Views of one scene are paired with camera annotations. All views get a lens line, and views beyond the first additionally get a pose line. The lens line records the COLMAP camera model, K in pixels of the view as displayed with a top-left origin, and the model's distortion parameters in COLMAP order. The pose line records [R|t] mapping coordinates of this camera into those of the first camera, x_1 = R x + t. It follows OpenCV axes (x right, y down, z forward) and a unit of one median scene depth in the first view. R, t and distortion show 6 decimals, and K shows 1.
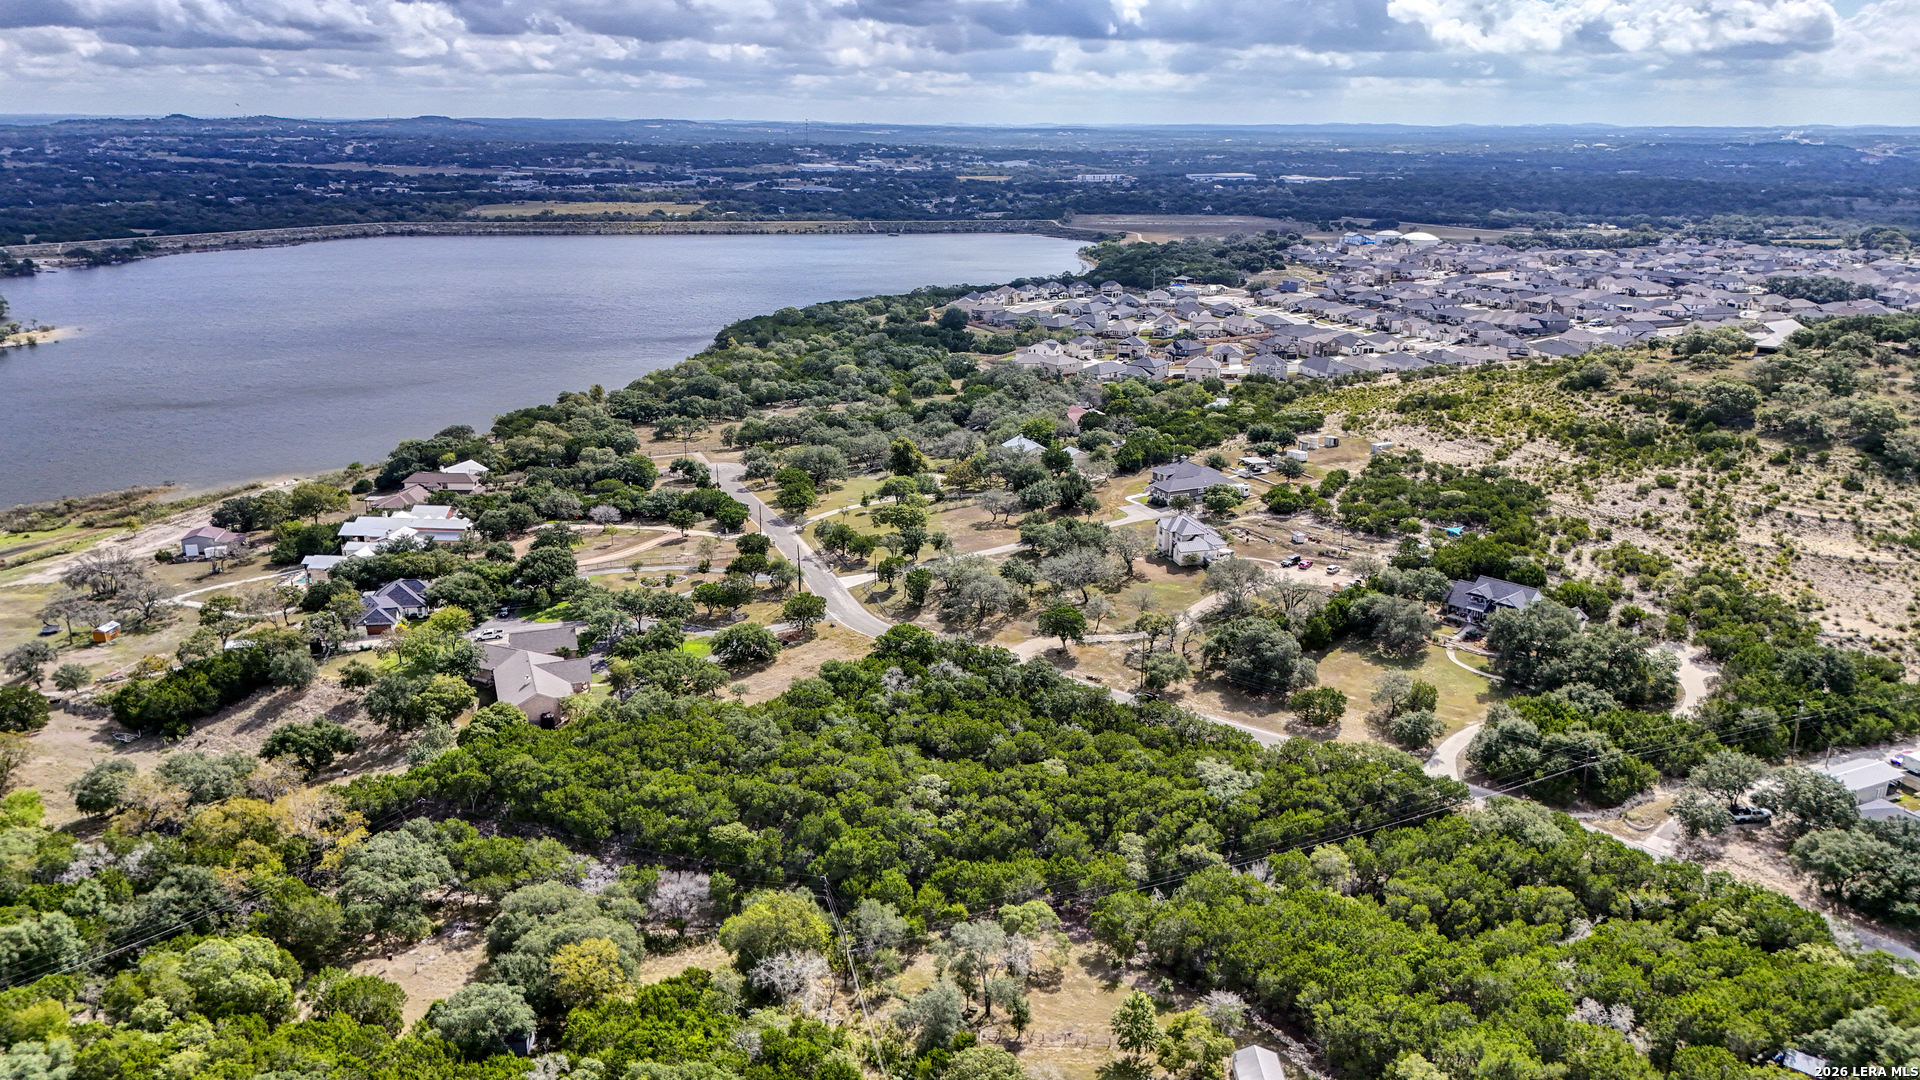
lens RADIAL K [[1404.9, 0, 965.4], [0, 1404.9, 535.5], [0, 0, 1]] dist [0.086268, -0.091501]
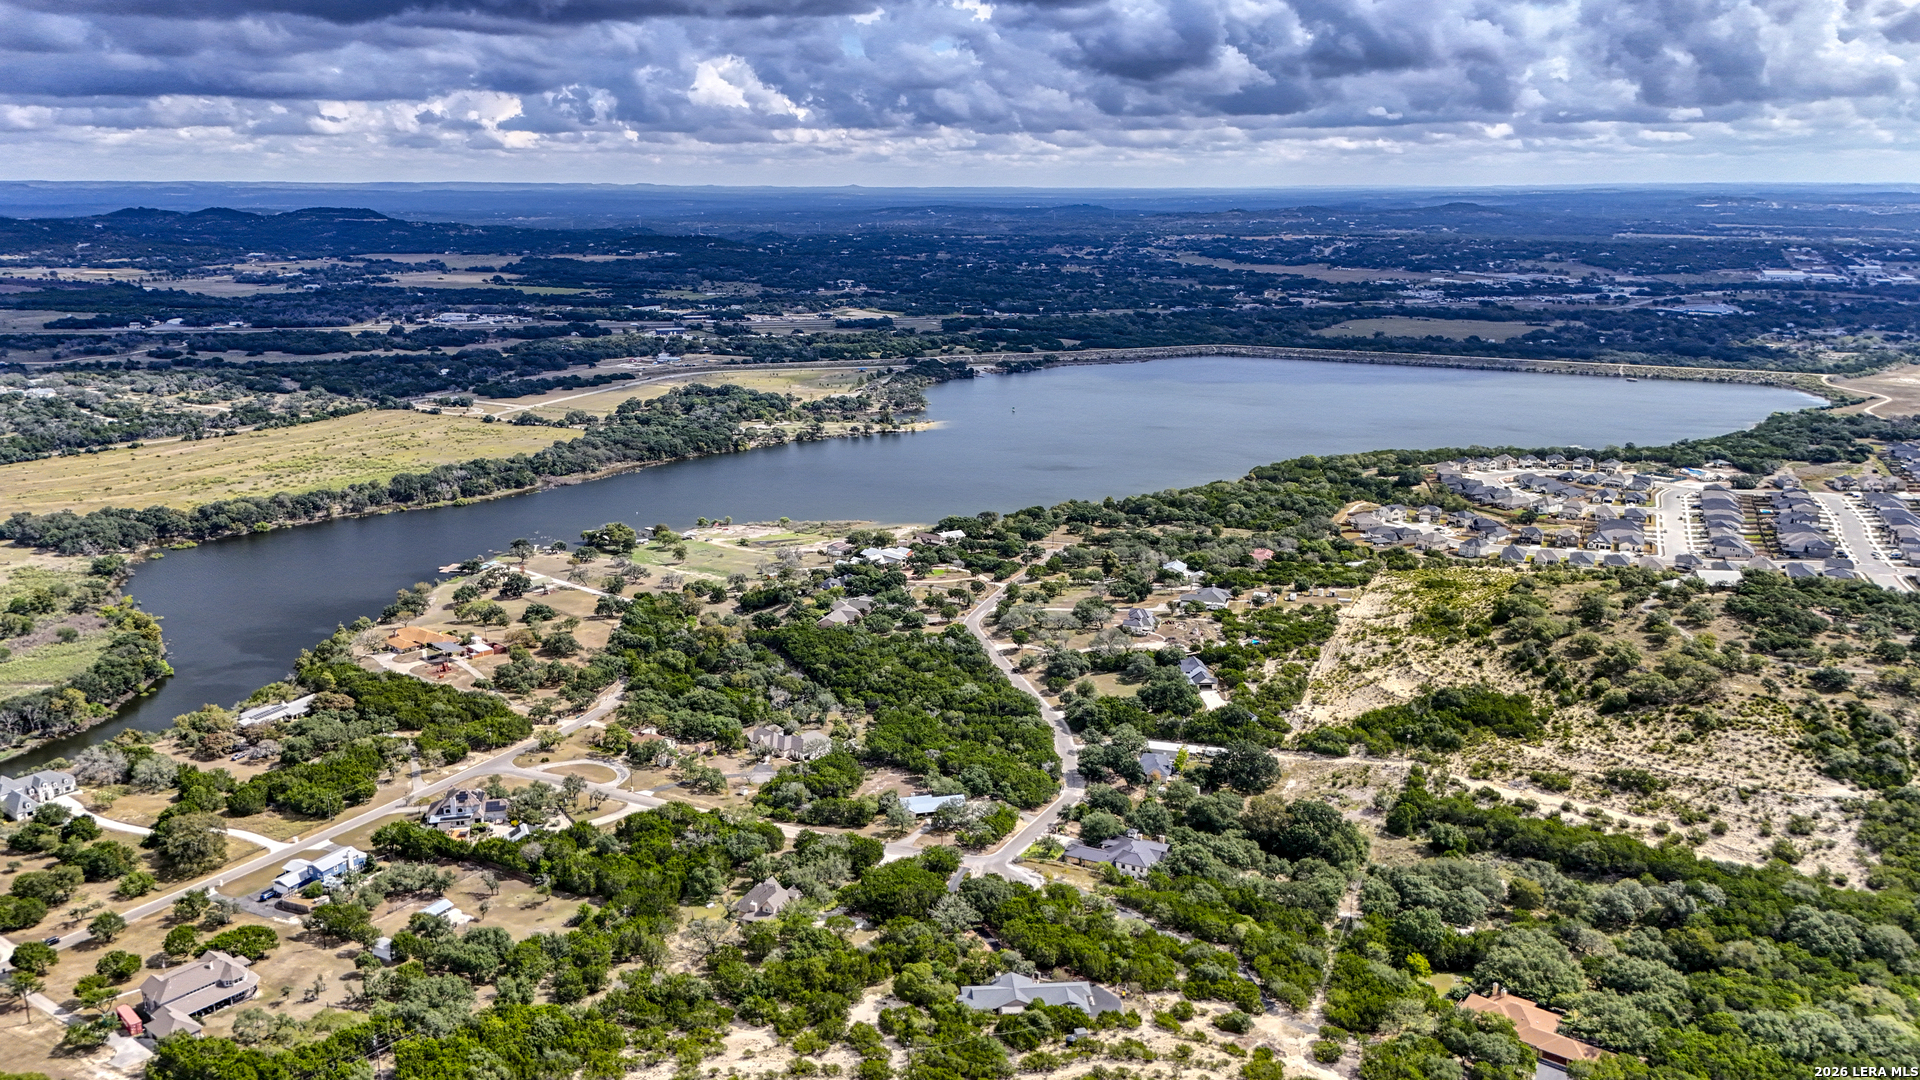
lens RADIAL K [[1416.1, 0, 965.9], [0, 1416.1, 534.5], [0, 0, 1]] dist [0.156382, -0.375180]
pose [[0.763047, 0.148415, -0.629073, 0.353109], [-0.177733, 0.983940, 0.016553, -0.030974], [0.621426, 0.099176, 0.777170, -0.215031]]
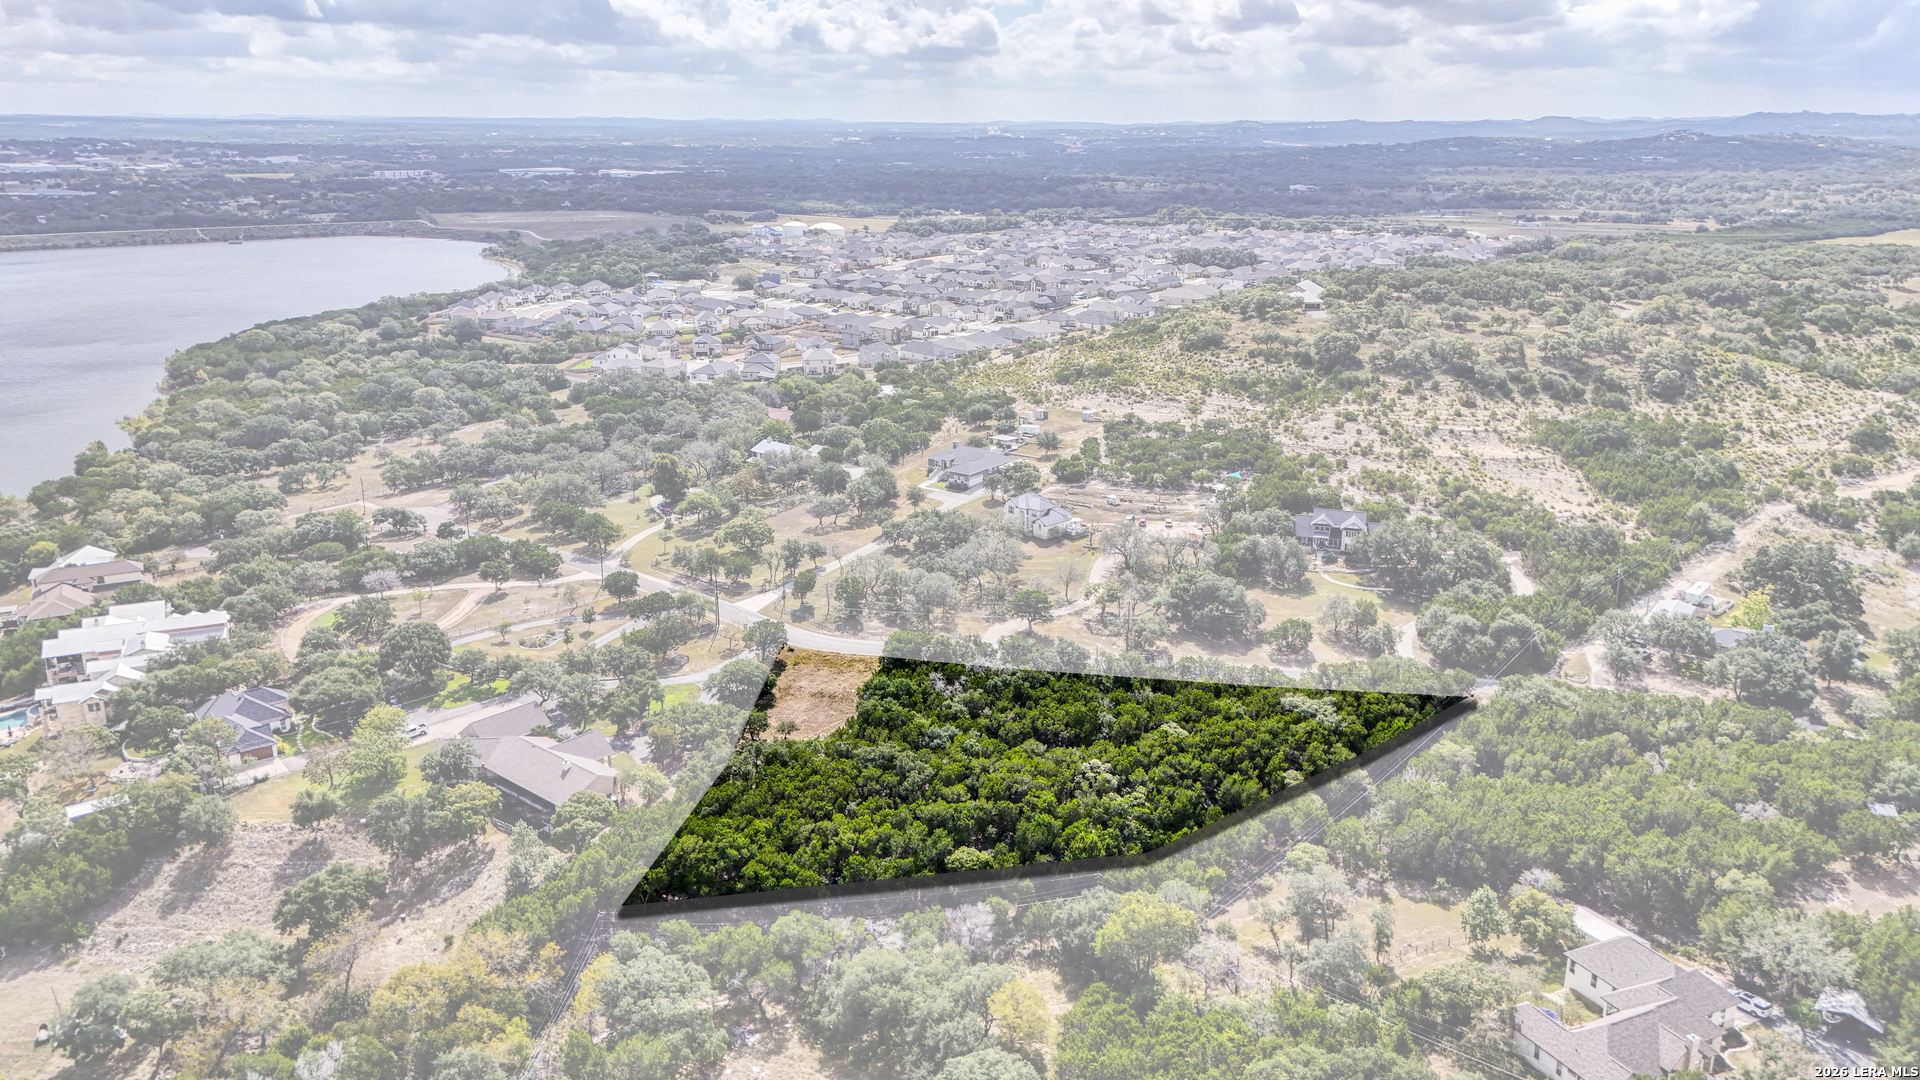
lens RADIAL K [[1404.9, 0, 965.4], [0, 1404.9, 535.5], [0, 0, 1]] dist [0.086268, -0.091501]
pose [[0.879668, -0.139108, 0.454790, -0.105340], [0.137293, 0.989831, 0.037205, -0.007951], [-0.455341, 0.029711, 0.889821, 0.024995]]
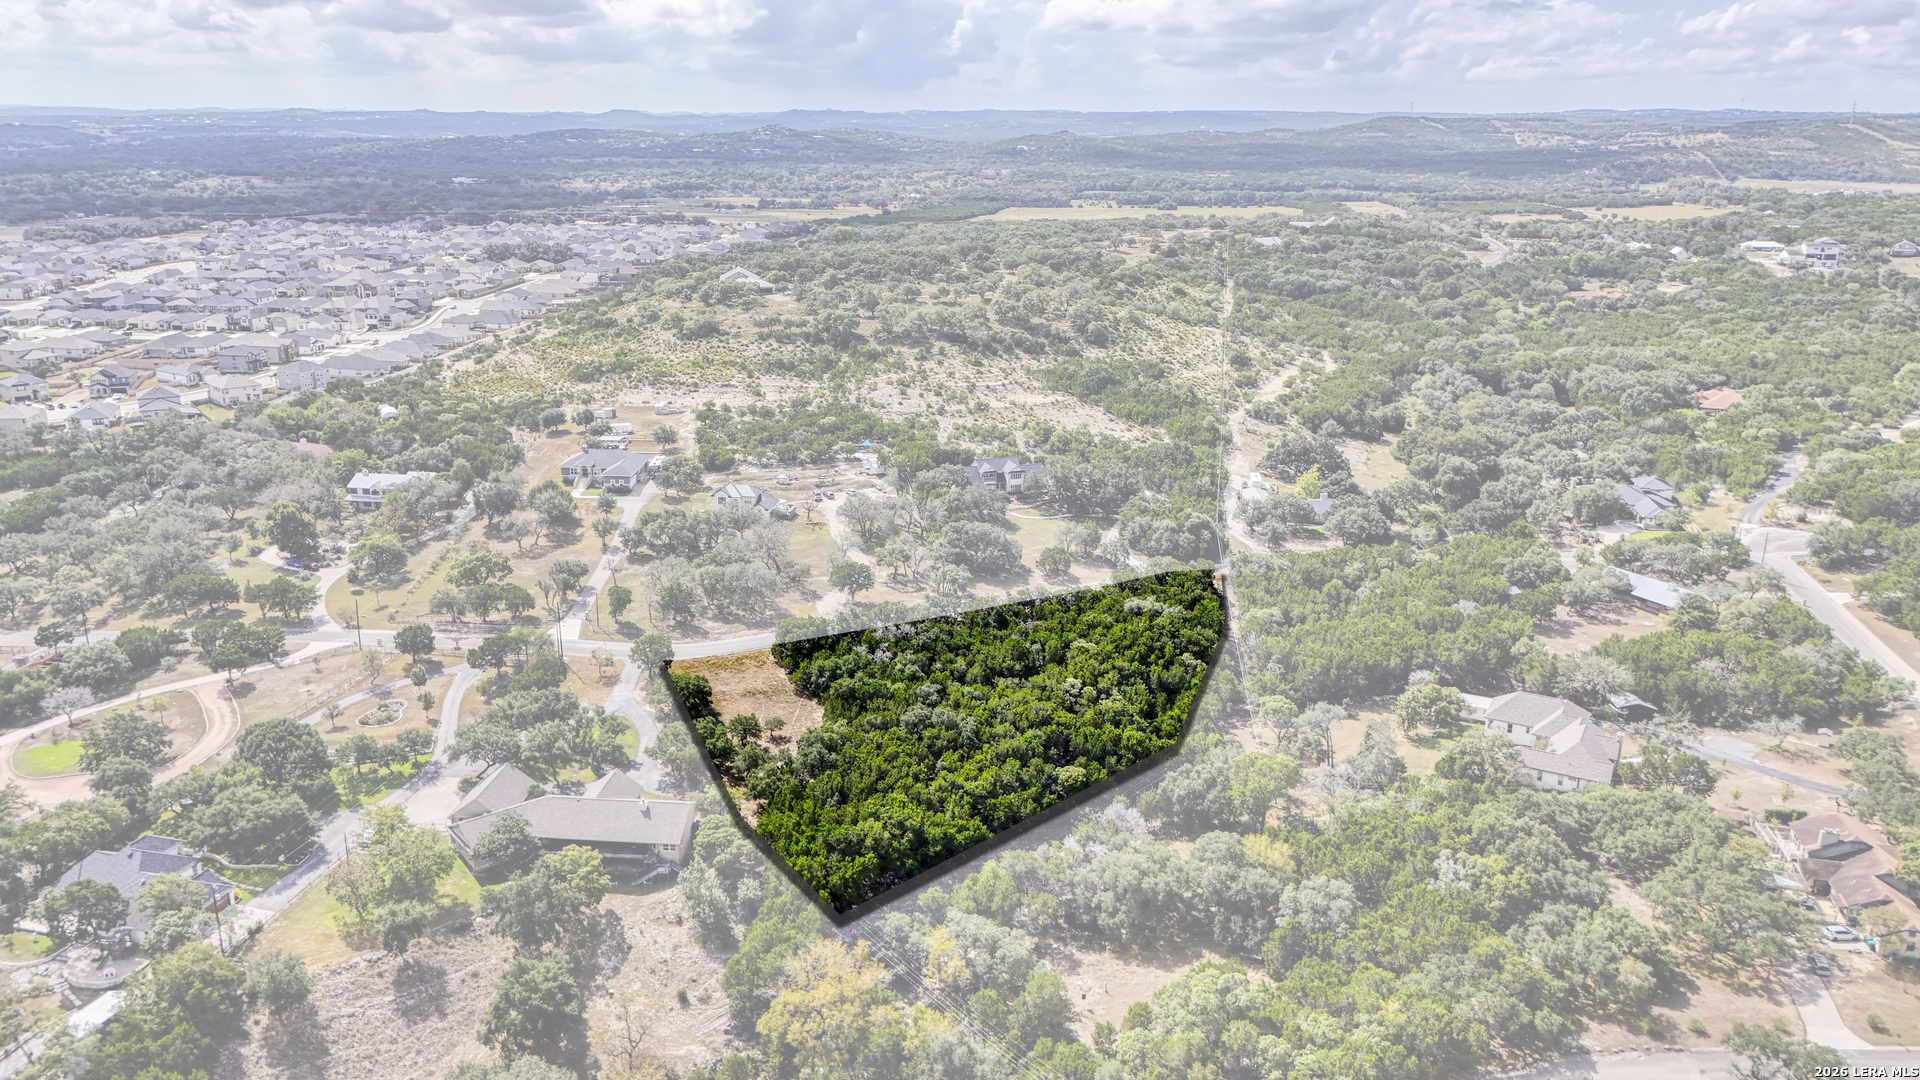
lens RADIAL K [[1411.6, 0, 964.4], [0, 1411.6, 541.6], [0, 0, 1]] dist [0.074270, -0.073375]
pose [[0.444030, -0.262814, 0.856602, -0.199691], [0.248753, 0.954593, 0.163935, -0.029494], [-0.860790, 0.140290, 0.489243, 0.093793]]
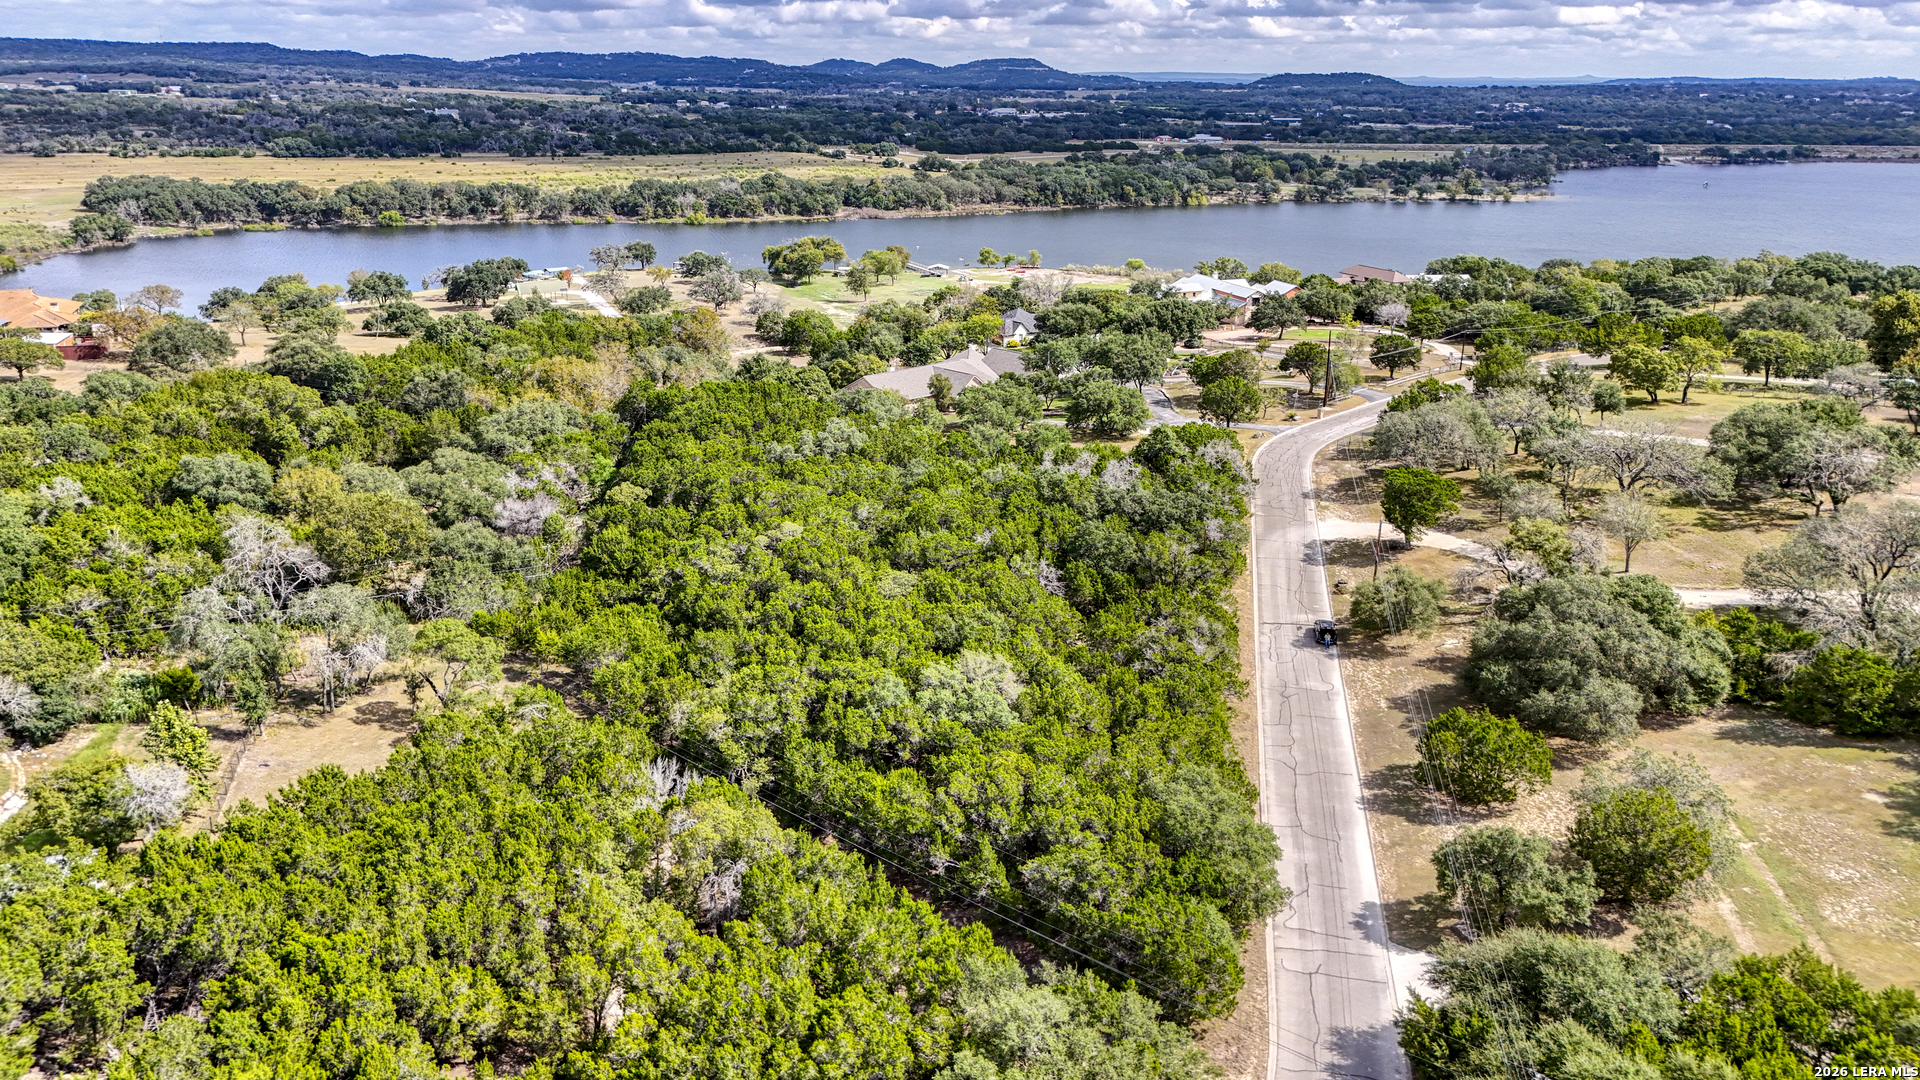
lens RADIAL K [[1411.6, 0, 964.4], [0, 1411.6, 541.6], [0, 0, 1]] dist [0.074270, -0.073375]
pose [[0.387948, 0.285504, -0.876347, 0.118214], [-0.265144, 0.945191, 0.190557, 0.004953], [0.882720, 0.158432, 0.442385, 0.150734]]
